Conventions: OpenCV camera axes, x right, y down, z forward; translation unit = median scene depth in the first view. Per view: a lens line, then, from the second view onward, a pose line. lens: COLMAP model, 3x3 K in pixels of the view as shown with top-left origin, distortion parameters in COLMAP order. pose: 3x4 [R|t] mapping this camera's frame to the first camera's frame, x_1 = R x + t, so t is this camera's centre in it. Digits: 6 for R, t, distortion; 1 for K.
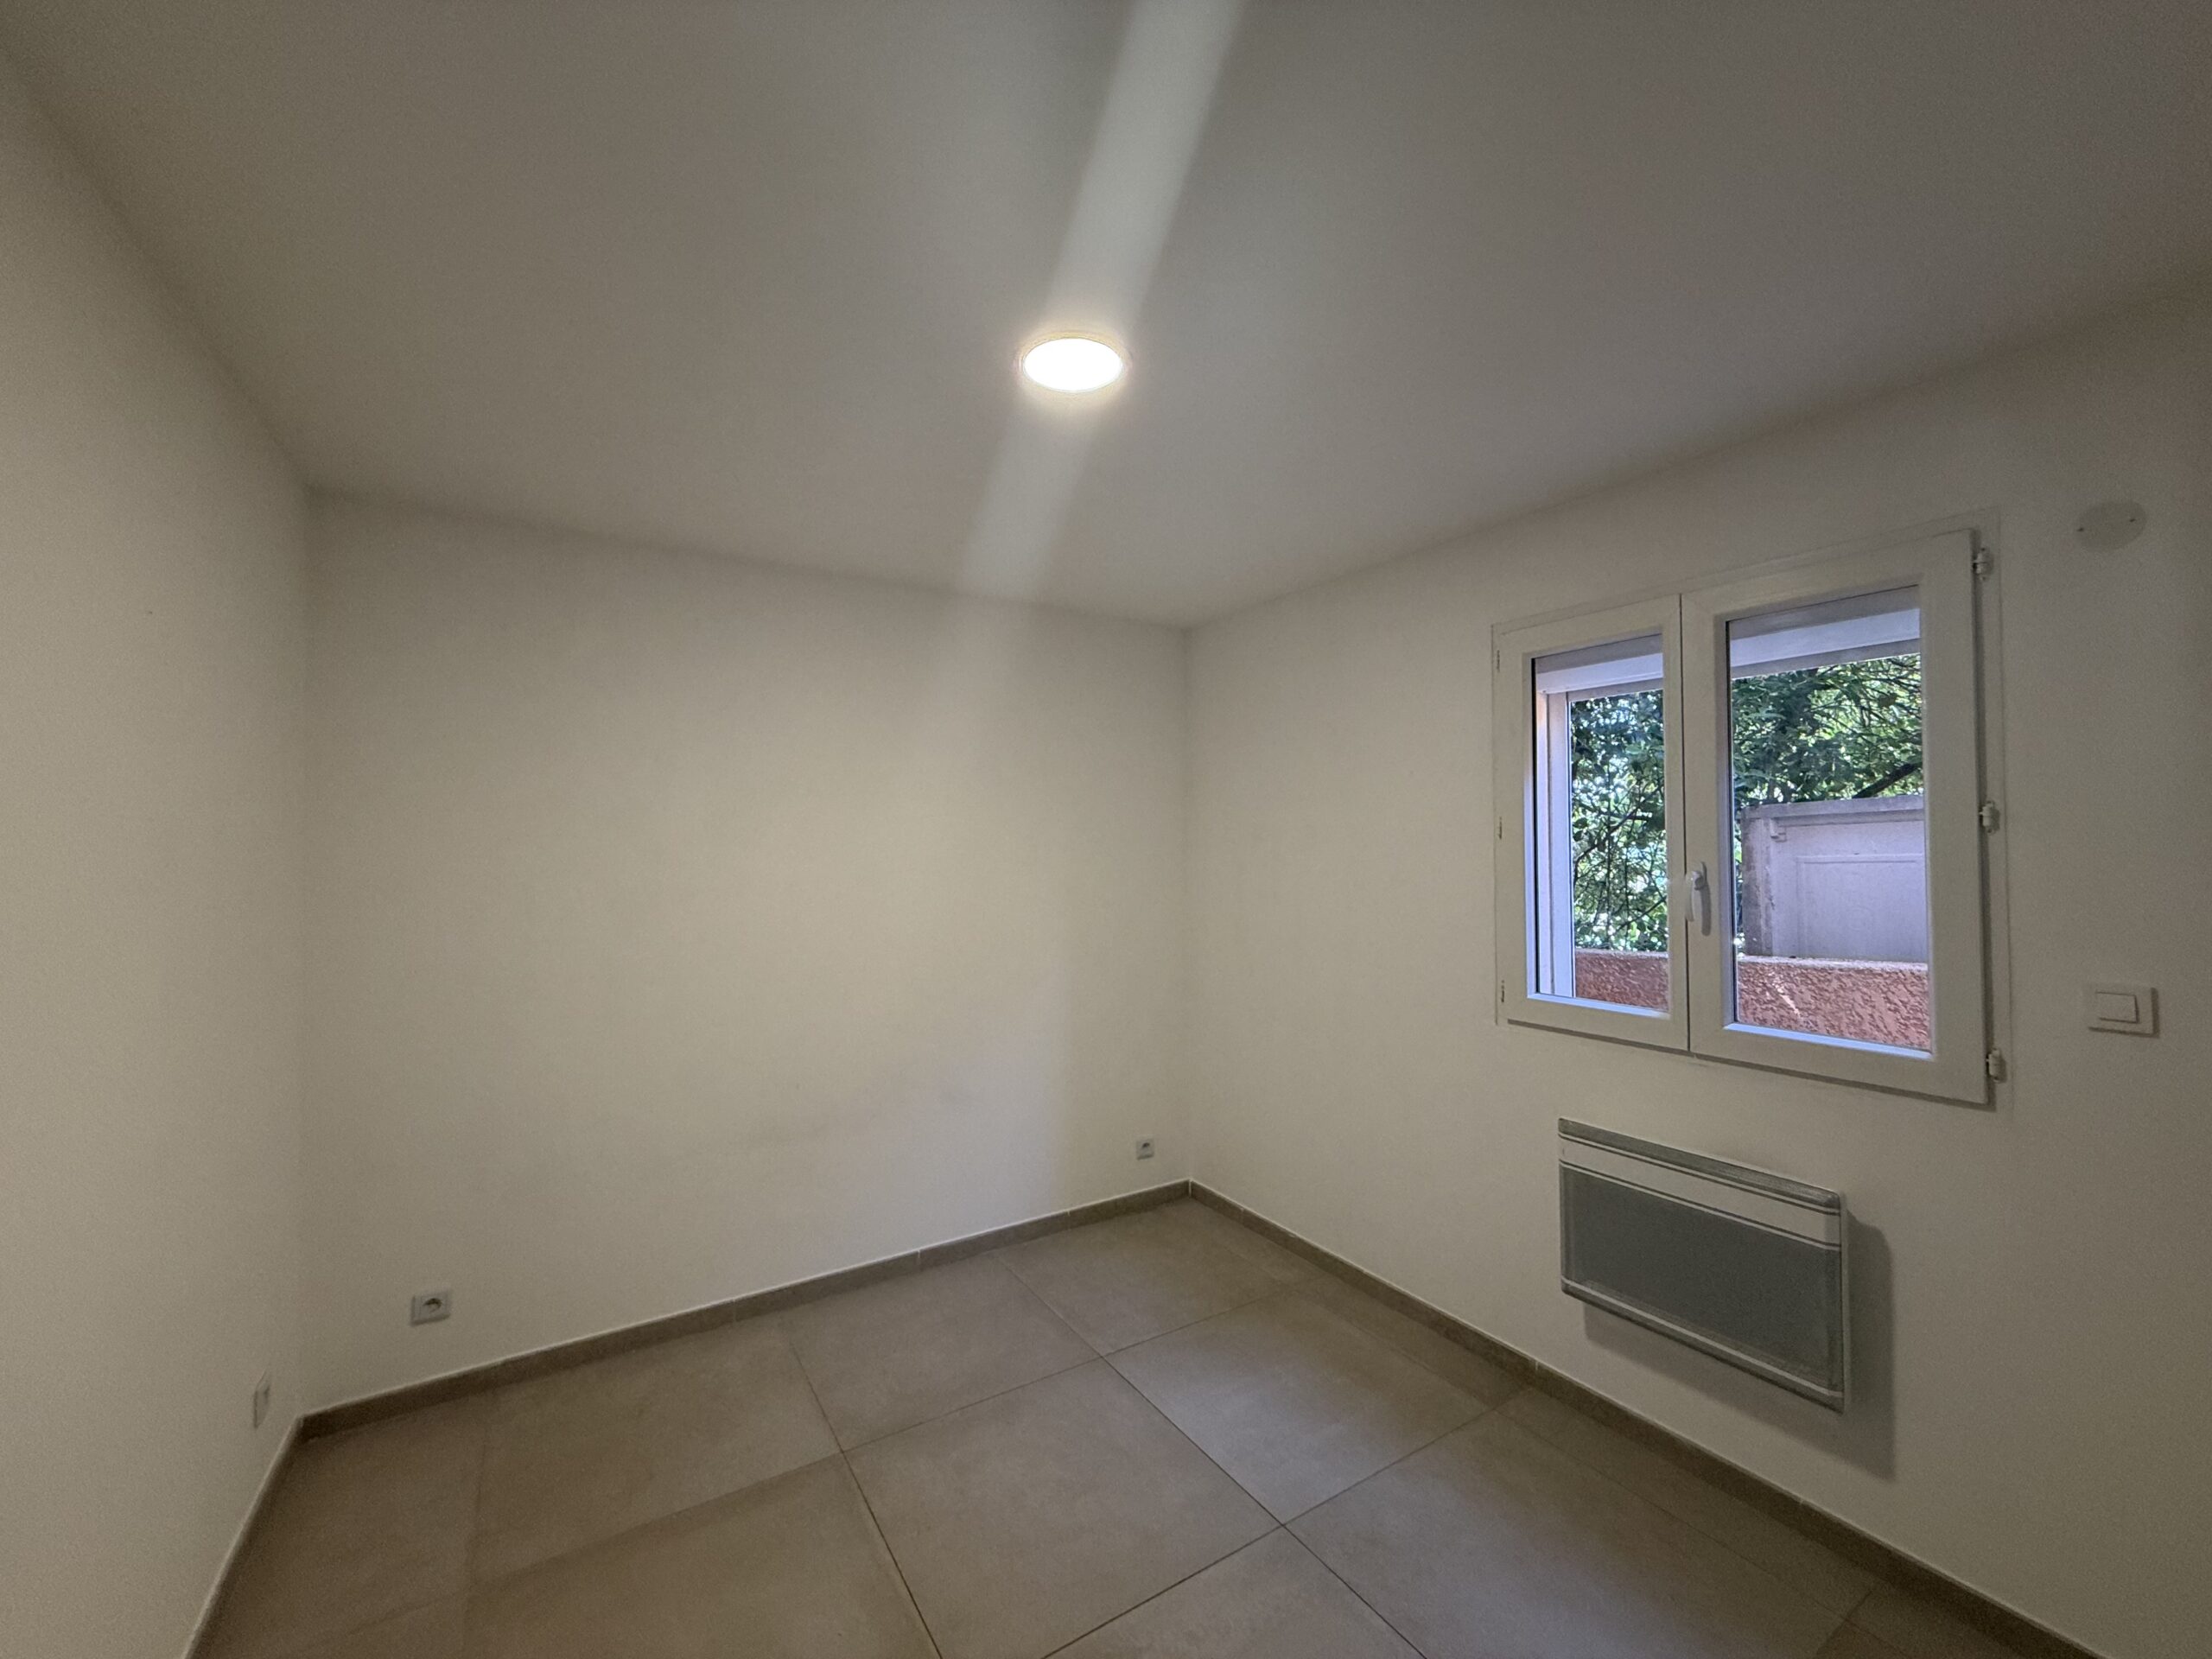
lens RADIAL K [[883.6, 0, 1106.1], [0, 883.6, 819.7], [0, 0, 1]] dist [-0.000247, 0.000244]
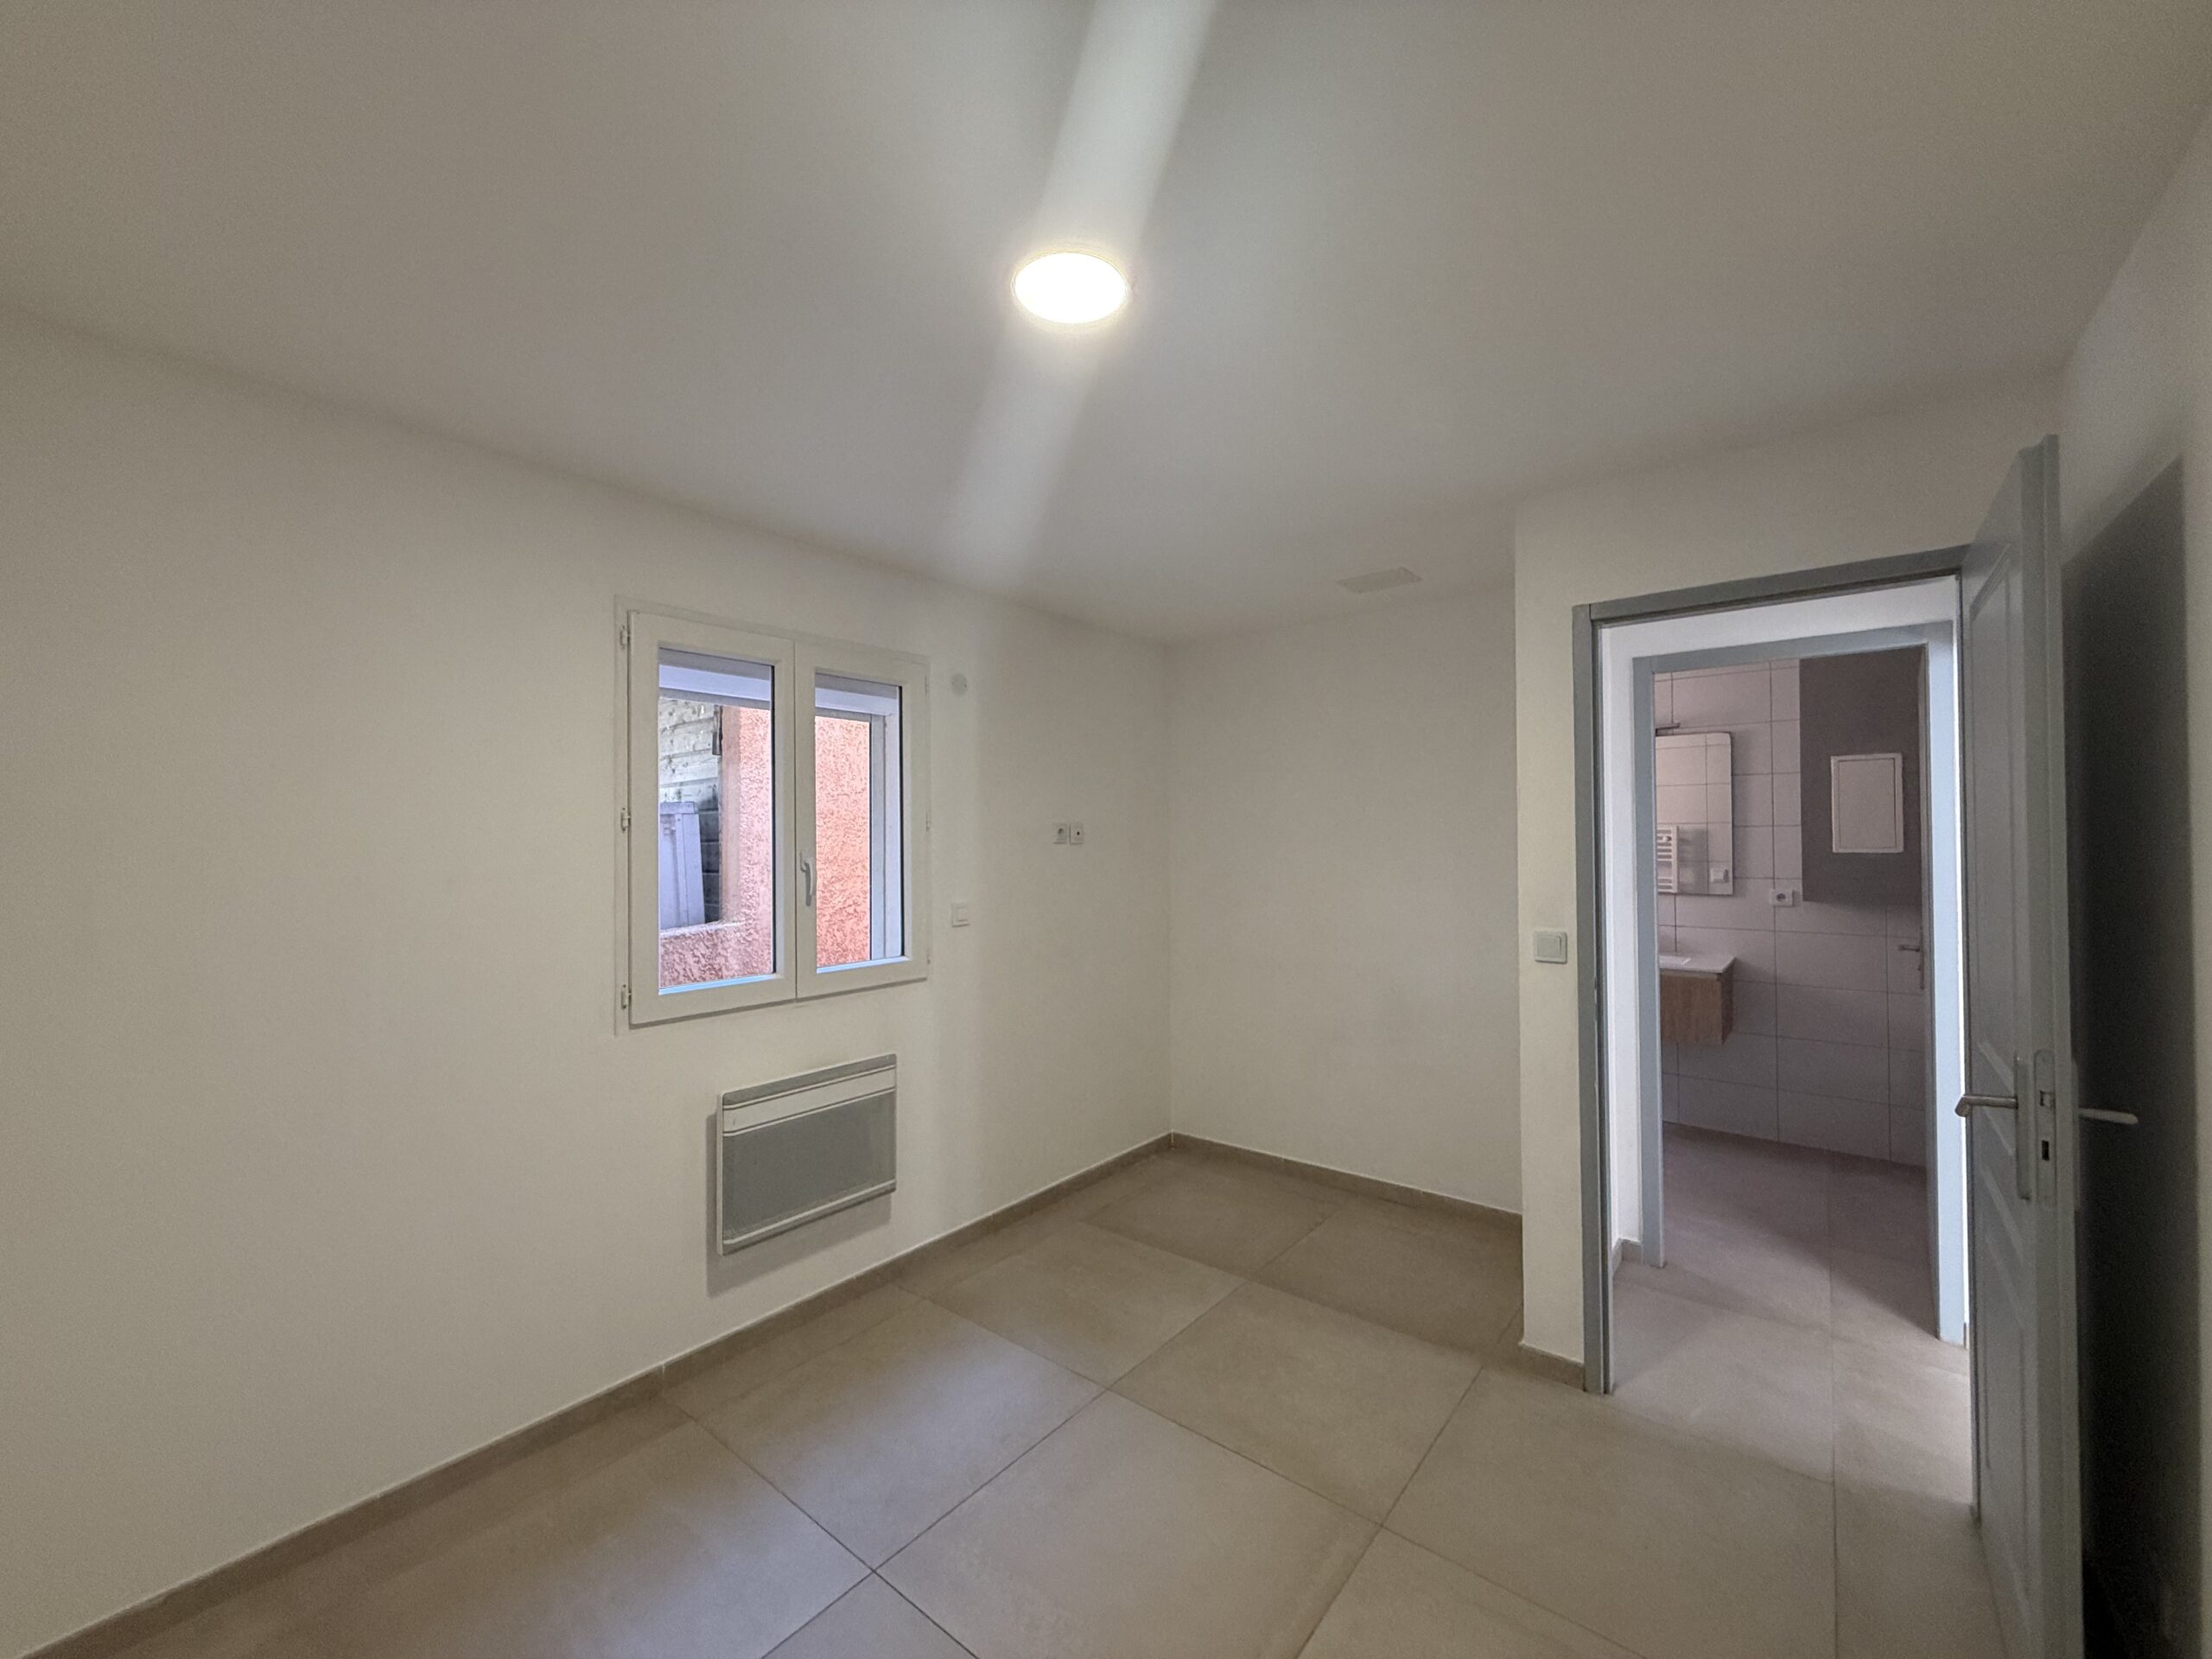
lens RADIAL K [[883.6, 0, 1090.4], [0, 883.6, 825.5], [0, 0, 1]] dist [-0.000247, 0.000244]
pose [[-0.304320, 0.018768, 0.952385, -0.645267], [-0.016394, 0.999555, -0.024936, 0.033051], [-0.952429, -0.023202, -0.303877, 0.917292]]
